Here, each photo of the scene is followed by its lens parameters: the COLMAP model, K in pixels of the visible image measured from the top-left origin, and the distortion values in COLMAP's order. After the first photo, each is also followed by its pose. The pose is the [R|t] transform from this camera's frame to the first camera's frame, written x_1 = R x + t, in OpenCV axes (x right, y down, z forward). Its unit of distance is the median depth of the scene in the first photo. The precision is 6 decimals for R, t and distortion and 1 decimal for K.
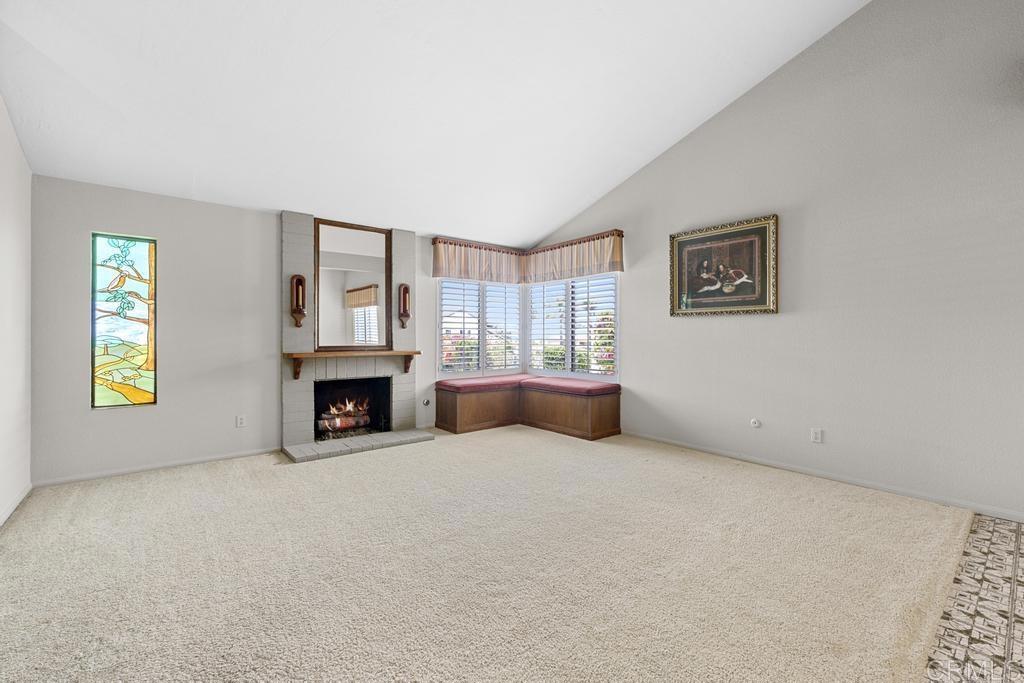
lens RADIAL K [[415.9, 0, 526.7], [0, 415.9, 336.2], [0, 0, 1]] dist [0.002330, -0.000873]
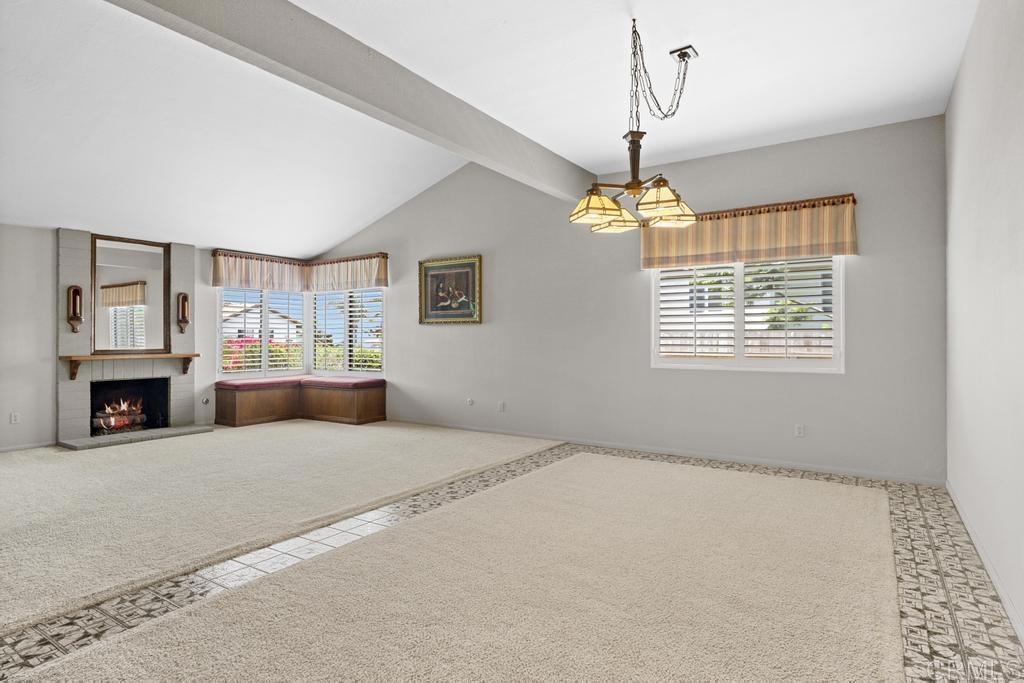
lens RADIAL K [[532.6, 0, 513.0], [0, 532.6, 332.7], [0, 0, 1]] dist [0.013003, -0.001382]
pose [[0.960683, 0.000156, 0.277647, 0.158177], [0.003178, 0.999928, -0.011558, -0.001479], [-0.277628, 0.011986, 0.960614, -0.630547]]
